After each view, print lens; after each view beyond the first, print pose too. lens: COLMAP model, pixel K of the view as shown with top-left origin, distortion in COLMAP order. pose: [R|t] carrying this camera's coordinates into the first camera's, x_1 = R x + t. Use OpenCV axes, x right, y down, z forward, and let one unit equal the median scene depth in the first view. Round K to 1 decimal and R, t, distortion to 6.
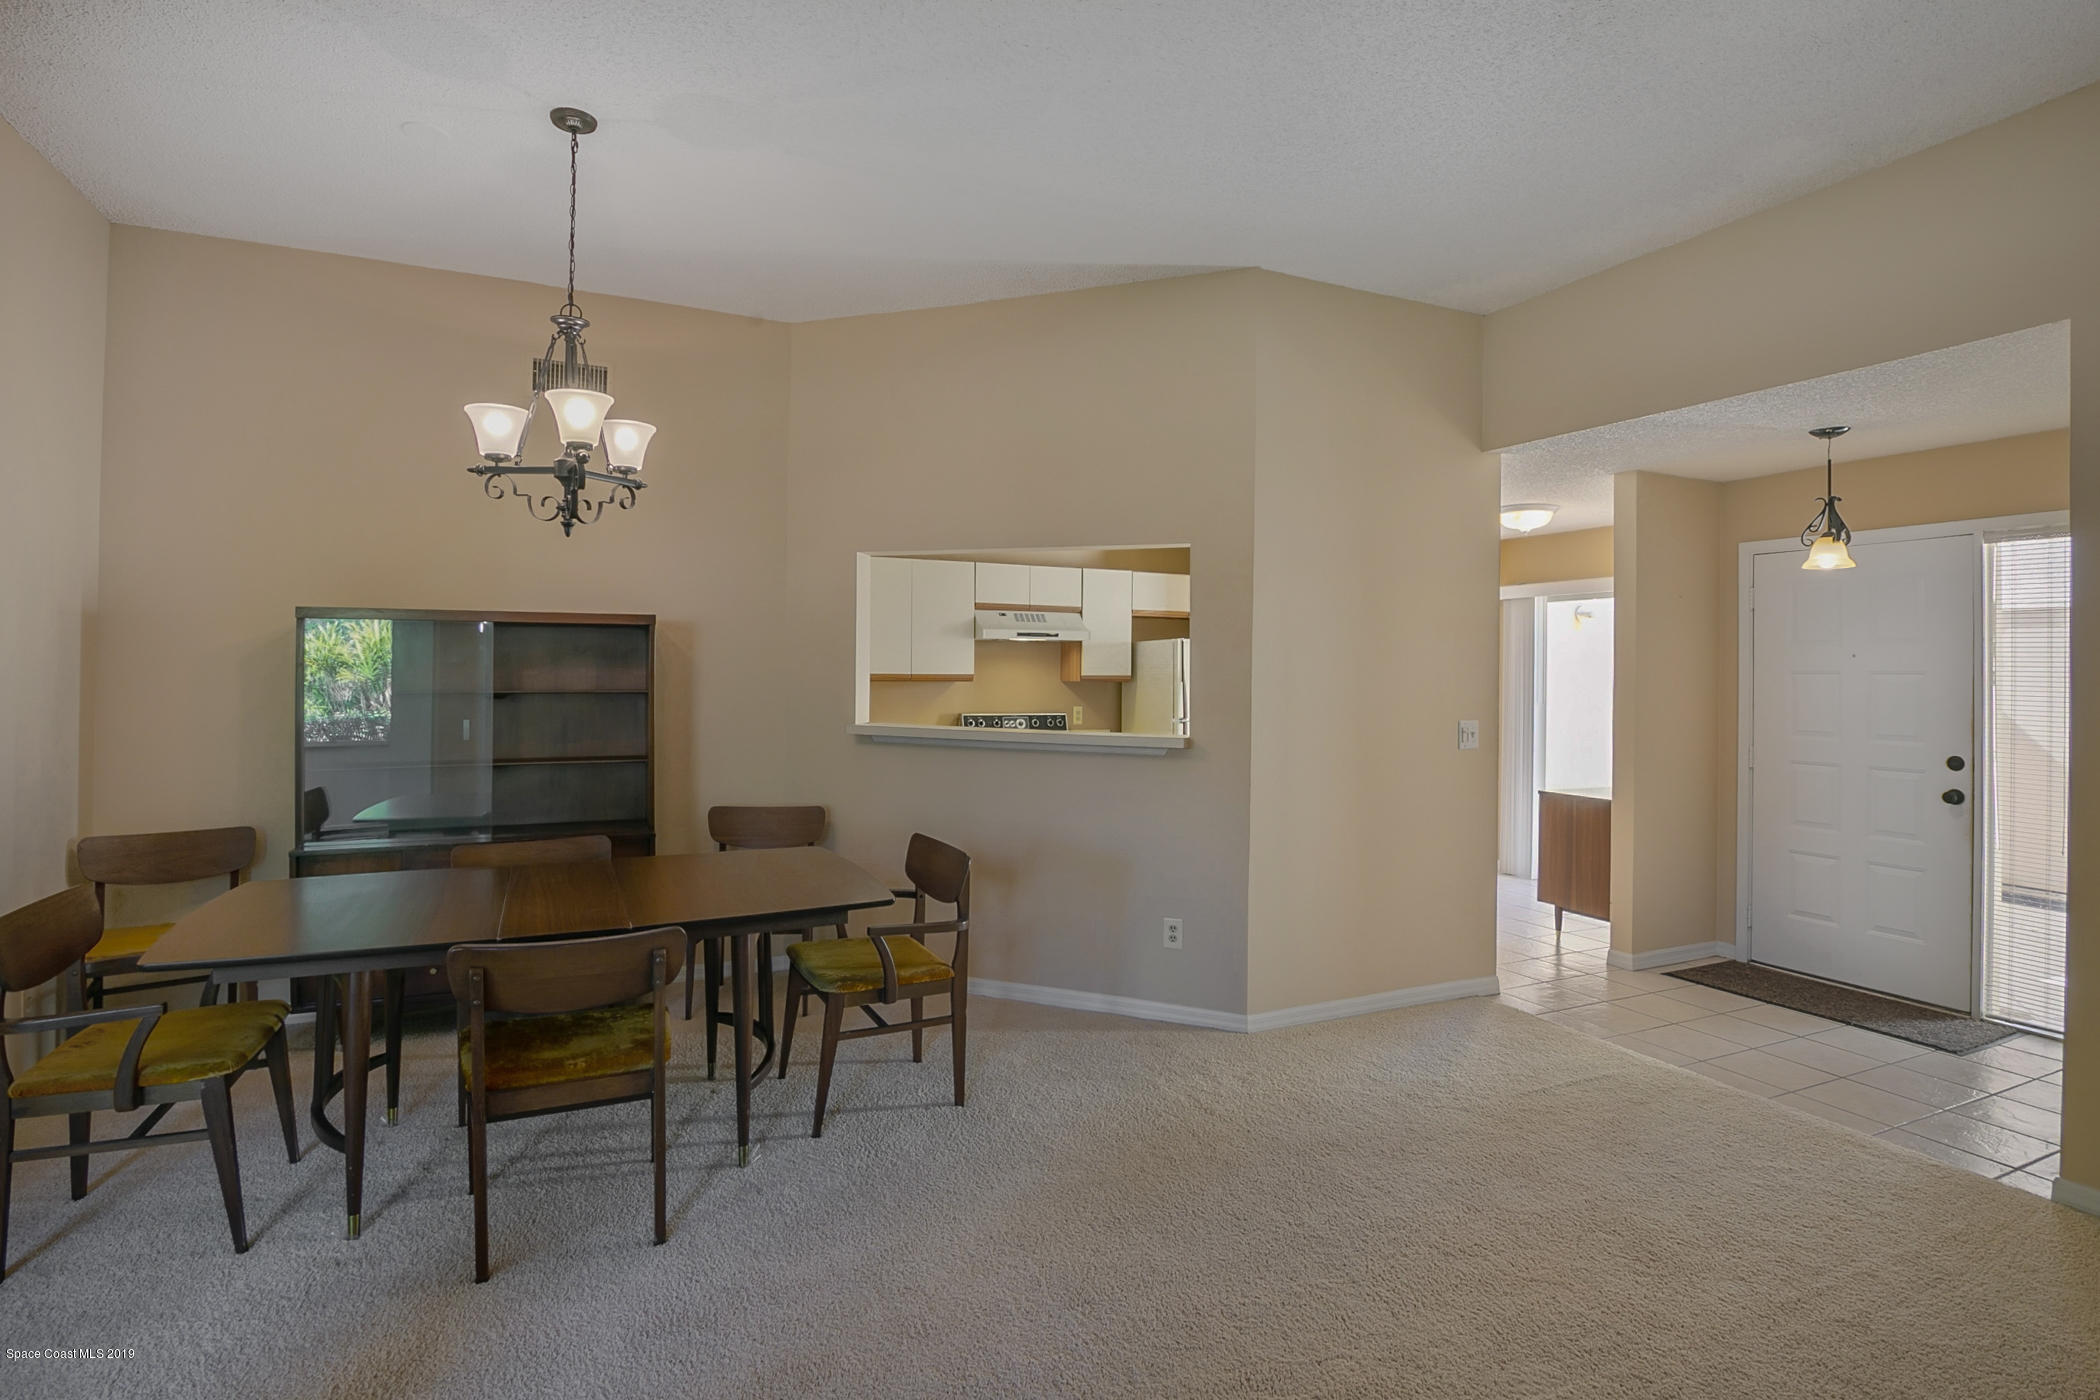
lens RADIAL K [[1038.1, 0, 1045.3], [0, 1038.1, 678.3], [0, 0, 1]] dist [-0.005730, -0.000120]
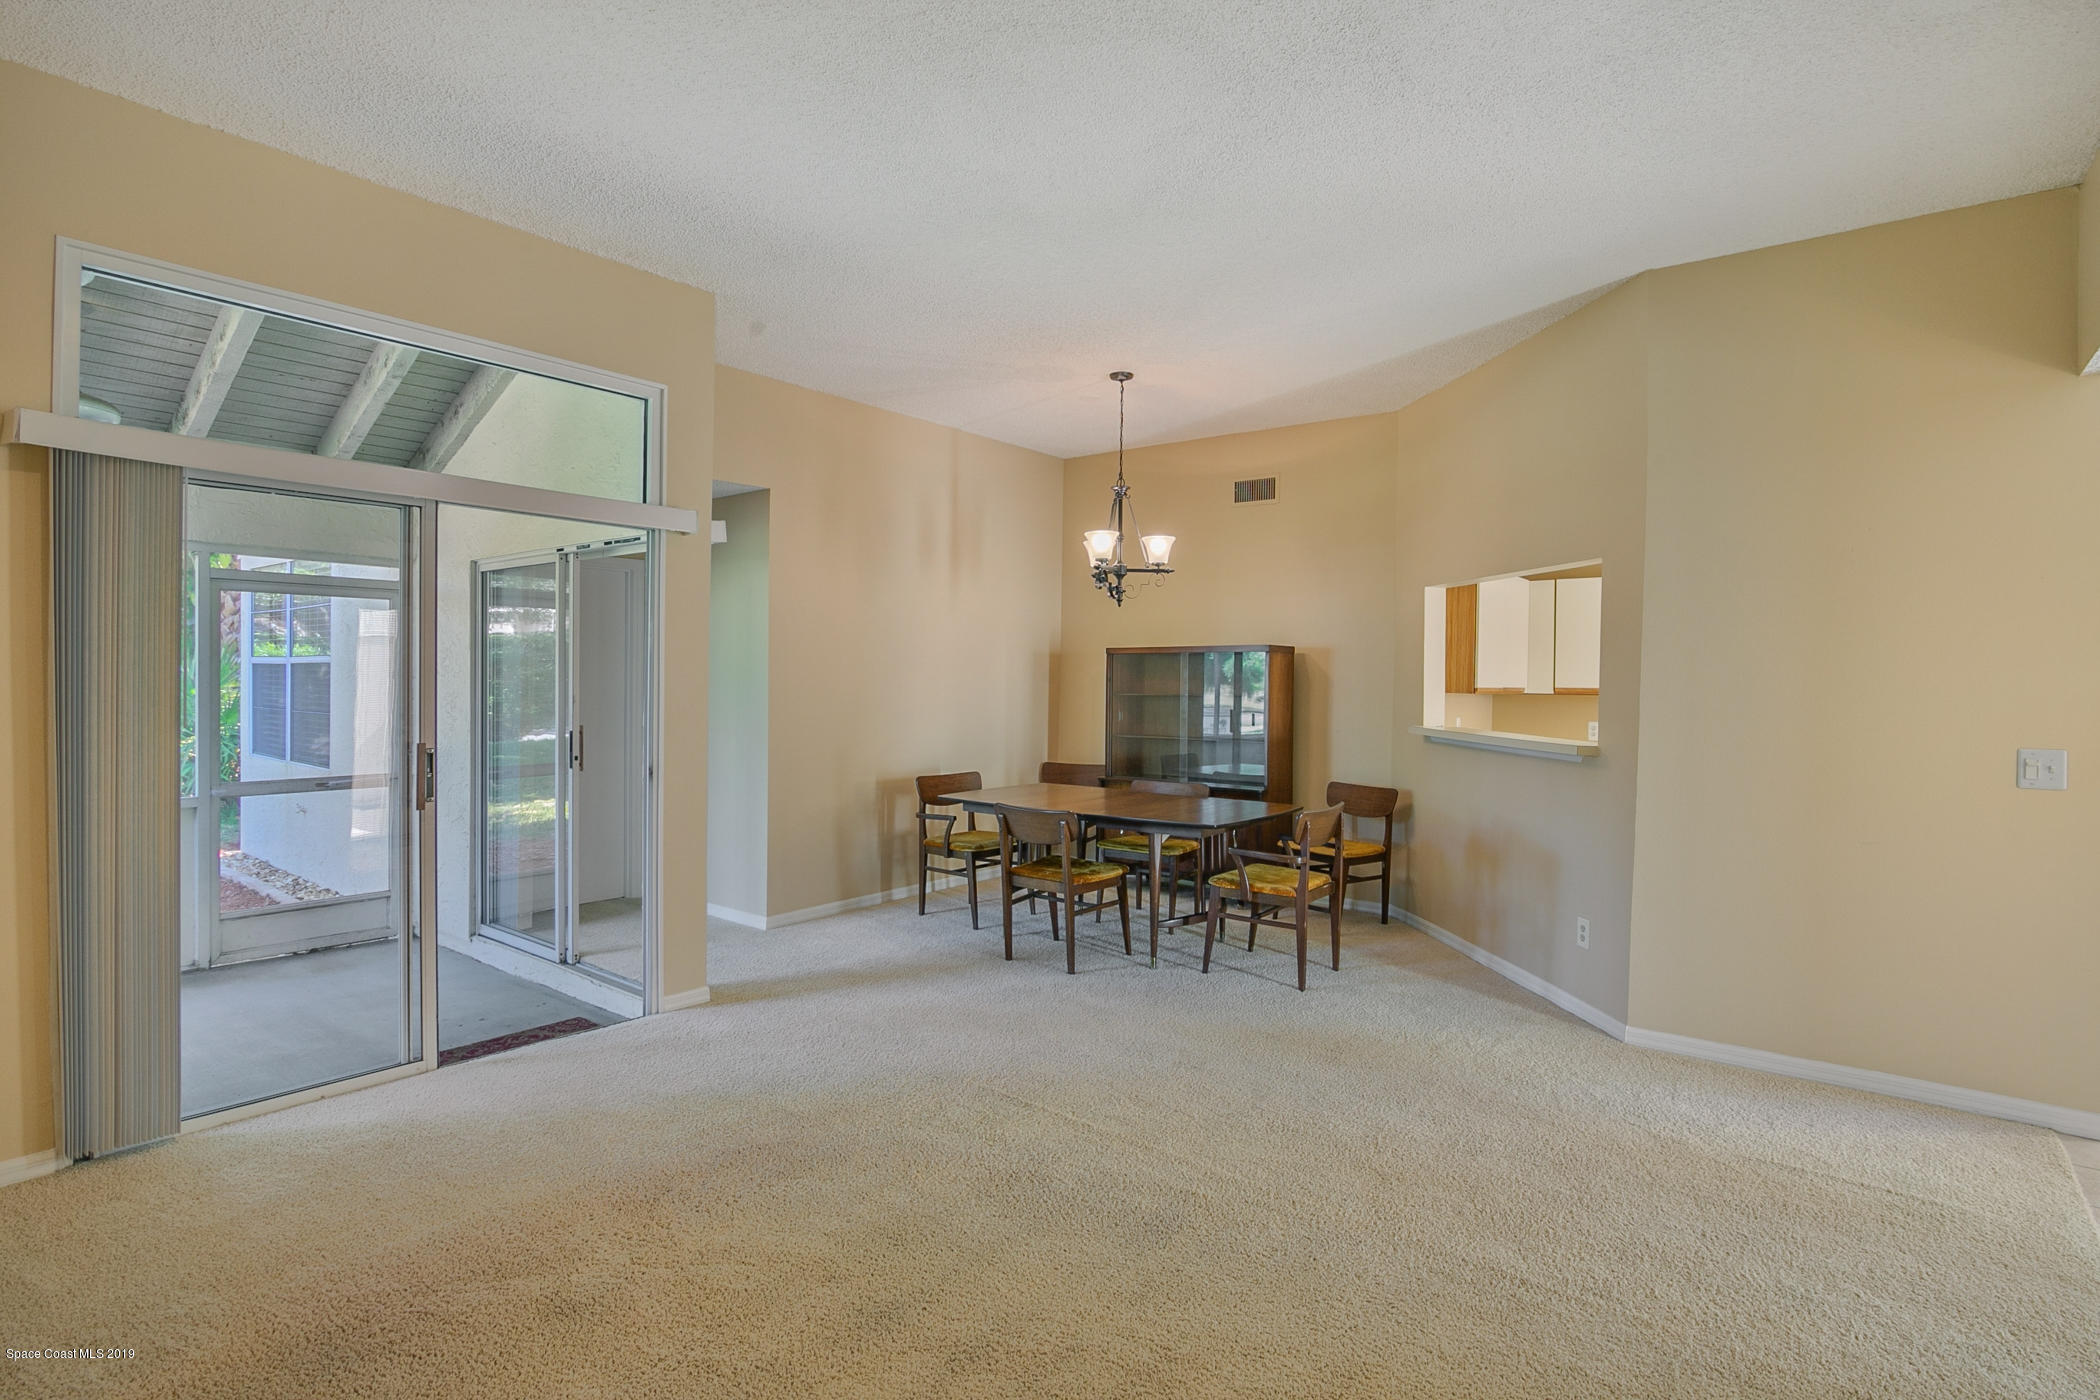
lens RADIAL K [[1038.1, 0, 1065.5], [0, 1038.1, 694.9], [0, 0, 1]] dist [-0.005730, -0.000120]
pose [[0.468019, 0.010729, -0.883653, 0.757588], [-0.016219, 0.999862, 0.003549, 0.009347], [0.883570, 0.012671, 0.468128, 0.042830]]
